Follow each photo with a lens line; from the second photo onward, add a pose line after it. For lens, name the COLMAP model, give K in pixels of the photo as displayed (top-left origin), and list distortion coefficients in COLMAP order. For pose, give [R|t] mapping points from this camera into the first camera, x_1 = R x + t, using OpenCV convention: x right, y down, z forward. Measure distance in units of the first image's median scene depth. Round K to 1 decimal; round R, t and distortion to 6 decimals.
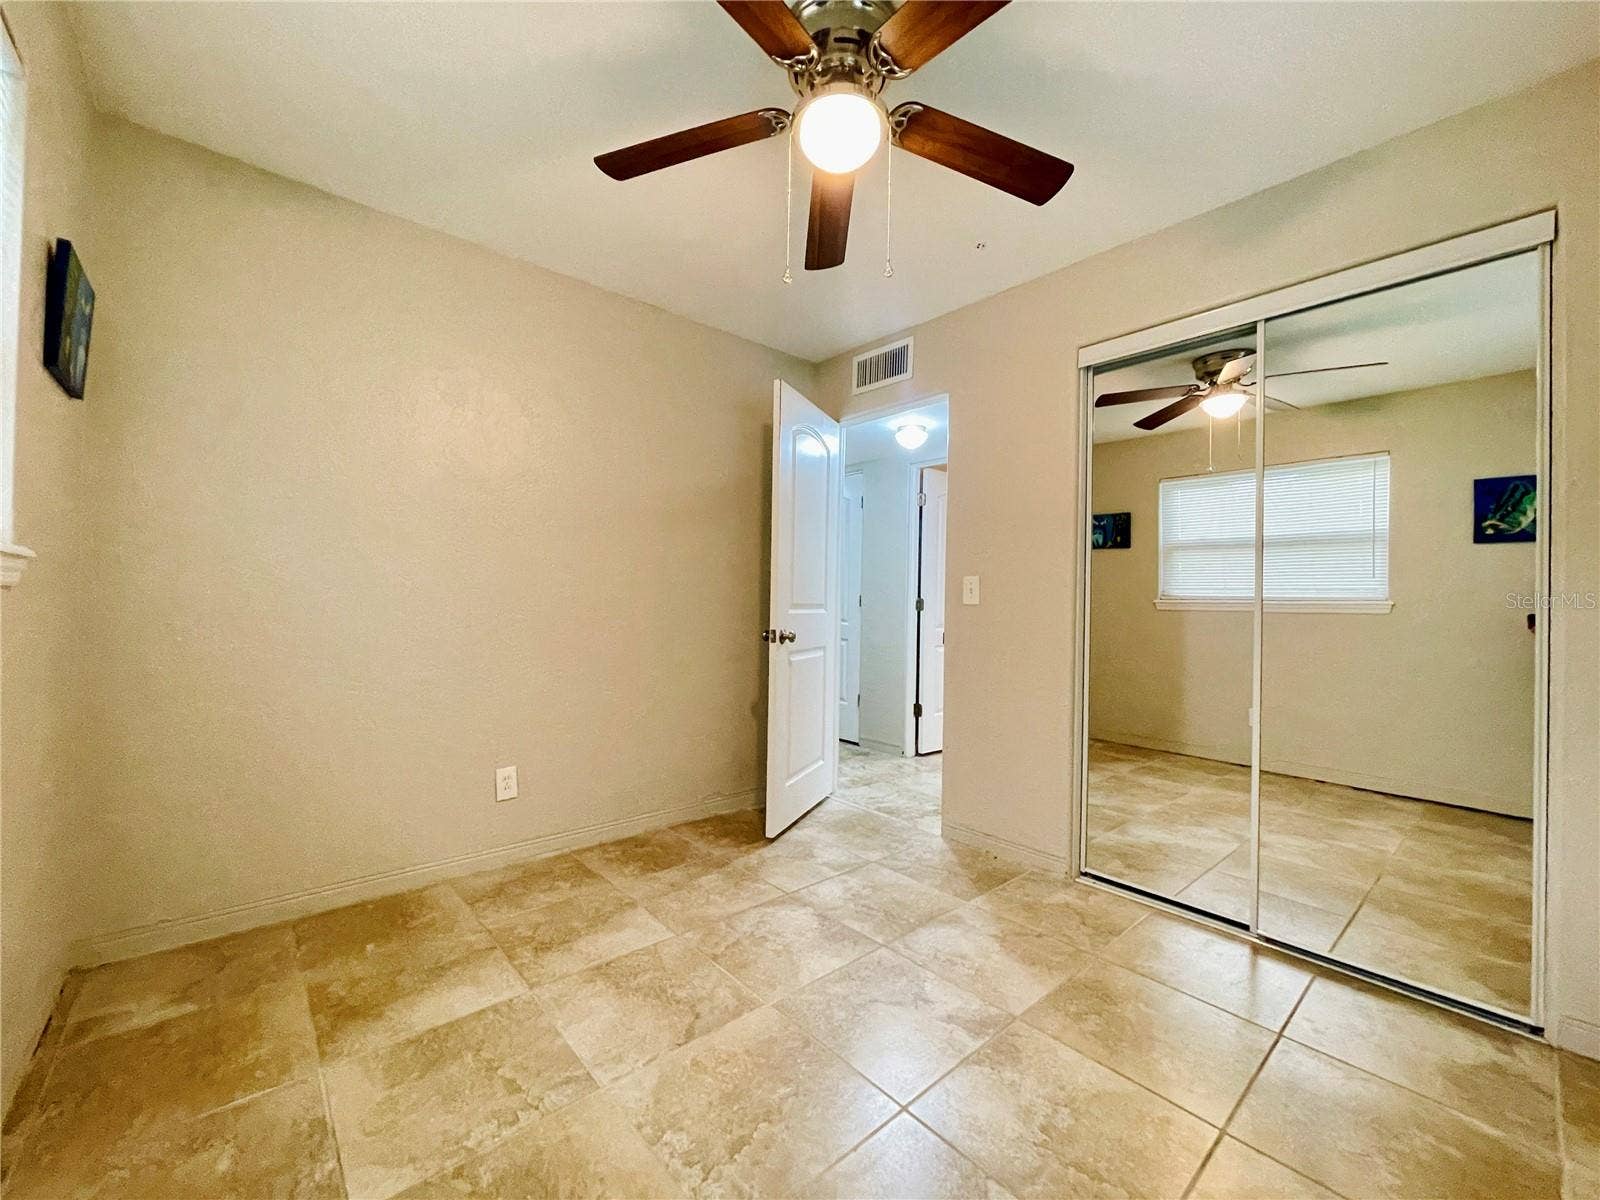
lens RADIAL K [[647.3, 0, 800.4], [0, 647.3, 597.0], [0, 0, 1]] dist [-0.000557, -0.000491]
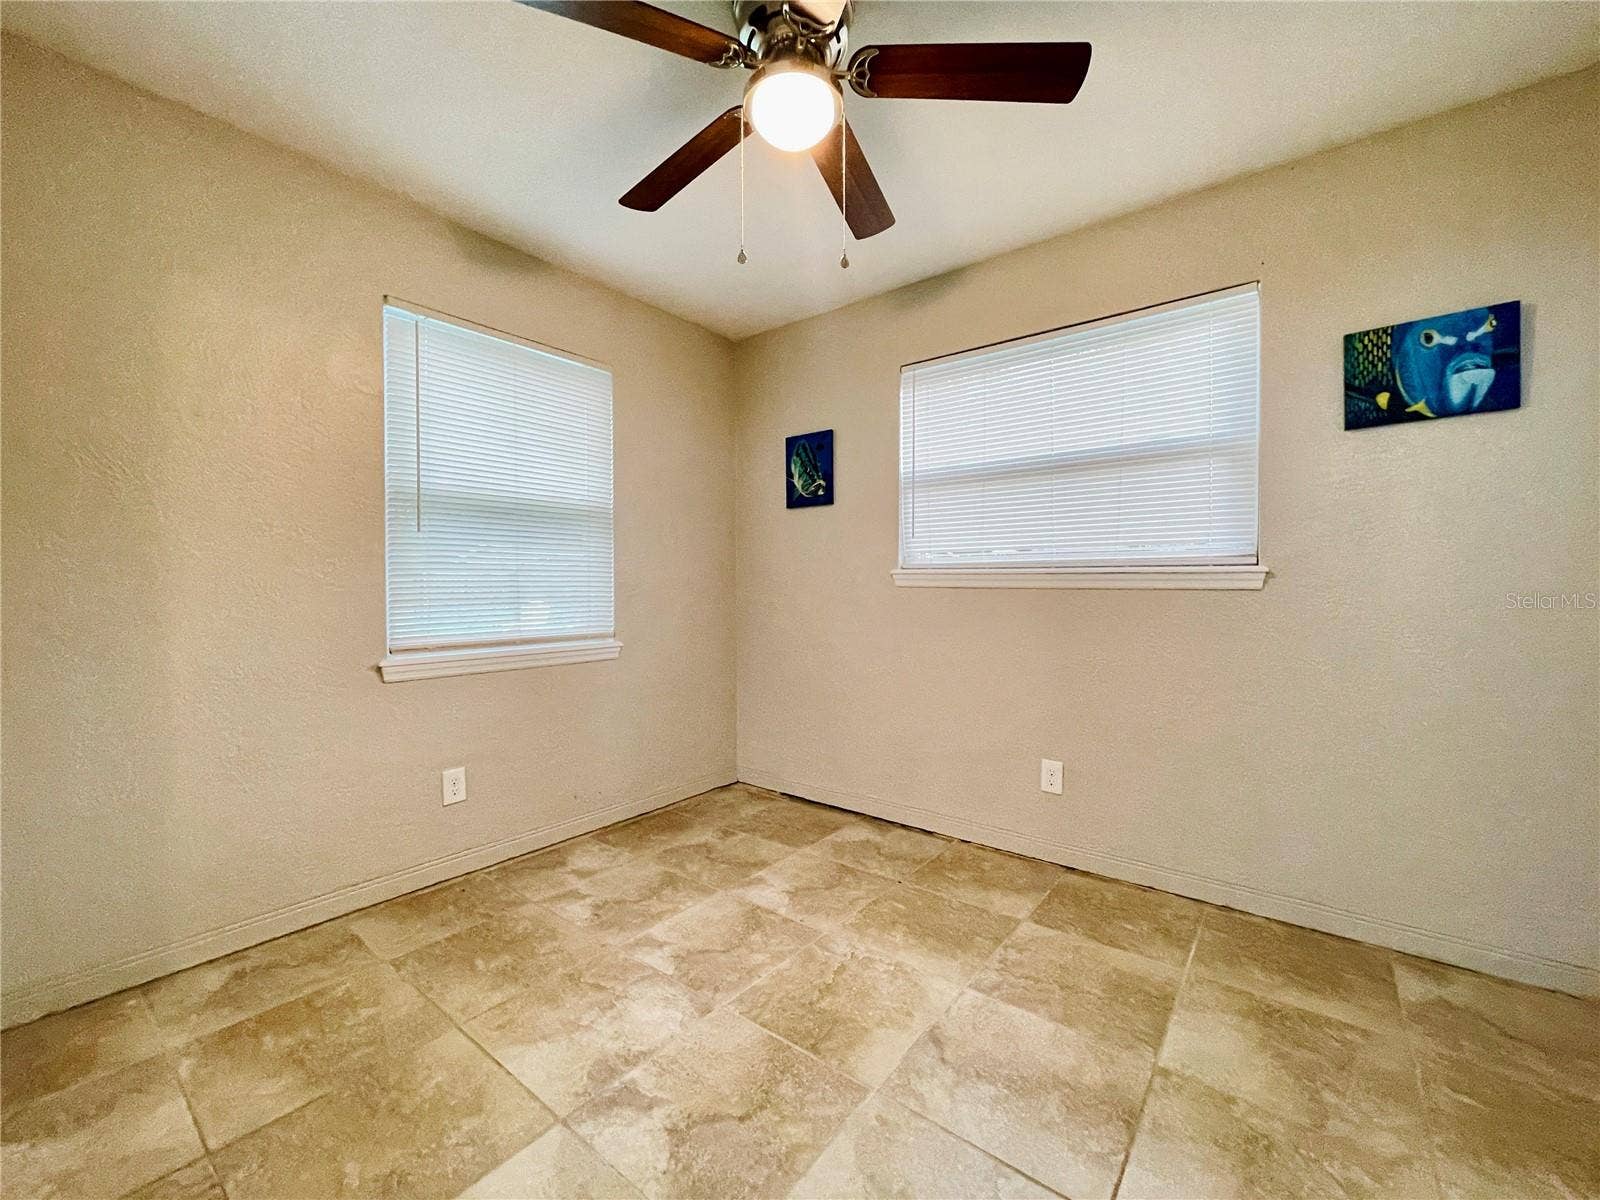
lens RADIAL K [[647.3, 0, 800.1], [0, 647.3, 593.6], [0, 0, 1]] dist [-0.000557, -0.000491]
pose [[-0.983995, -0.015364, -0.177531, 0.204124], [-0.015710, 0.999876, 0.000544, 0.008985], [0.177501, 0.003324, -0.984115, 1.863148]]
